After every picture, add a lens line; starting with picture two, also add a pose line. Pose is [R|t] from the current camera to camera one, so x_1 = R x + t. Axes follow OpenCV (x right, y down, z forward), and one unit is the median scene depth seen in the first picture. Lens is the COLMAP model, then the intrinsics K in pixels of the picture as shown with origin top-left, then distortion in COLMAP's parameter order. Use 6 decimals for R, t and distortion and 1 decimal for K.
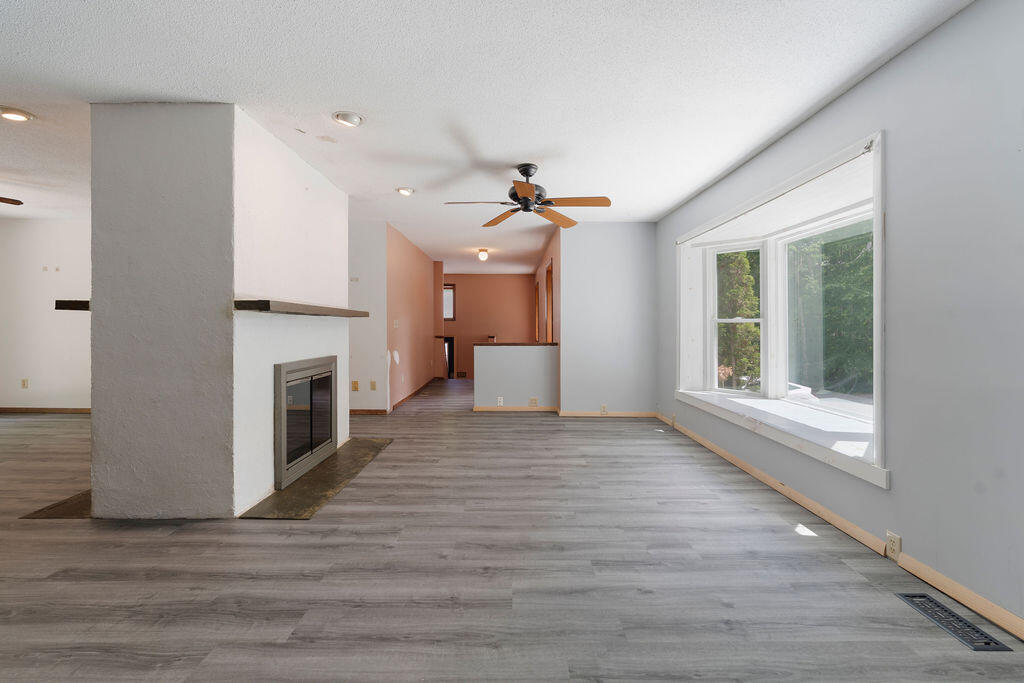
lens RADIAL K [[453.8, 0, 505.8], [0, 453.8, 323.1], [0, 0, 1]] dist [-0.005217, 0.000934]
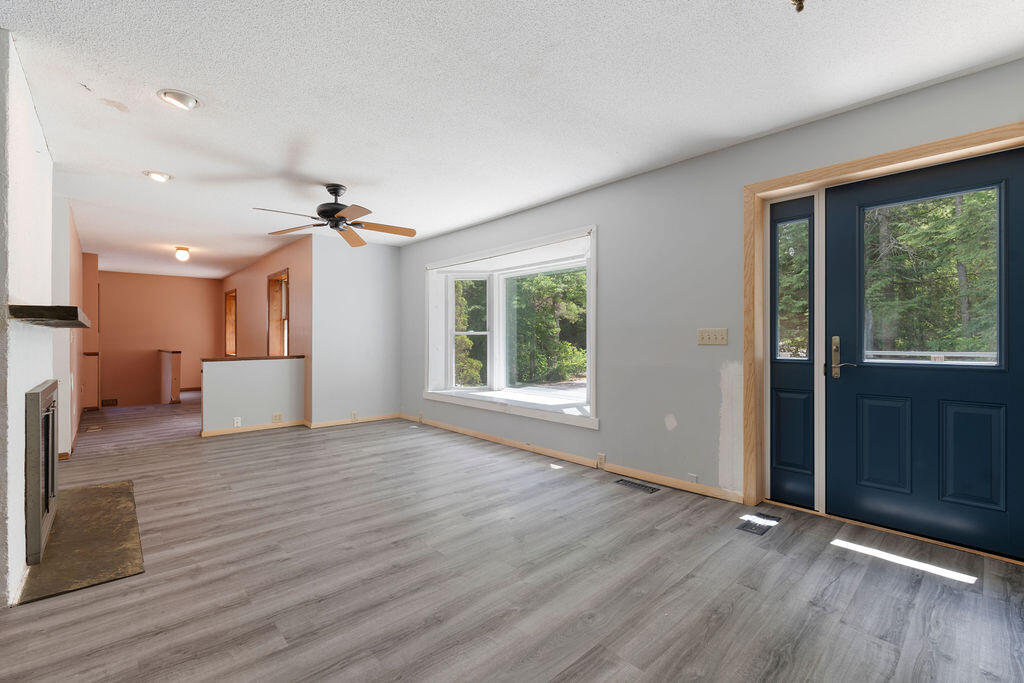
lens RADIAL K [[453.8, 0, 504.1], [0, 453.8, 337.9], [0, 0, 1]] dist [-0.005217, 0.000934]
pose [[0.745780, -0.005255, 0.666172, -0.467566], [0.001018, 0.999977, 0.006748, -0.001608], [-0.666192, -0.004354, 0.745768, -0.055027]]
